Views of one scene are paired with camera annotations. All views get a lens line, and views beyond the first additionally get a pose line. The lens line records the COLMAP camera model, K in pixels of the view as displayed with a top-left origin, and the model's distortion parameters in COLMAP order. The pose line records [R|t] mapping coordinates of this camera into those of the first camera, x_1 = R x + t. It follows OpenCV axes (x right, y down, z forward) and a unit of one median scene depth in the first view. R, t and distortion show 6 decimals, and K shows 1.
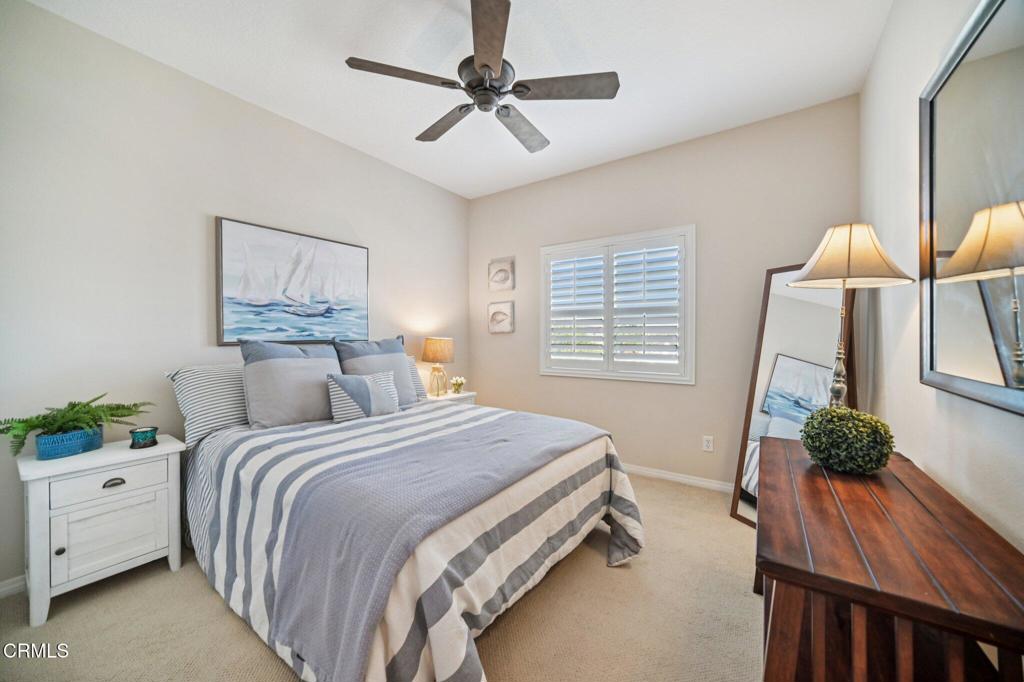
lens RADIAL K [[375.4, 0, 511.4], [0, 375.4, 337.6], [0, 0, 1]] dist [-0.016552, 0.002411]
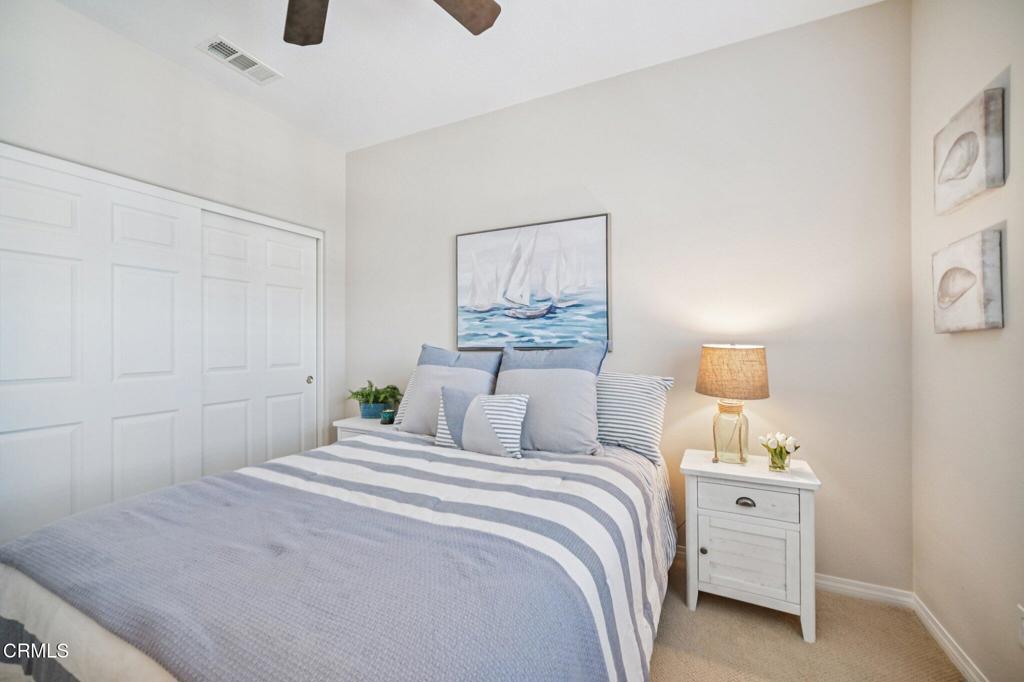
lens RADIAL K [[415.8, 0, 512.0], [0, 415.8, 341.9], [0, 0, 1]] dist [-0.001422, -0.000105]
pose [[0.158571, 0.000589, -0.987347, 0.386495], [-0.001613, 0.999999, 0.000338, -0.004721], [0.987346, 0.001539, 0.158572, 0.811807]]
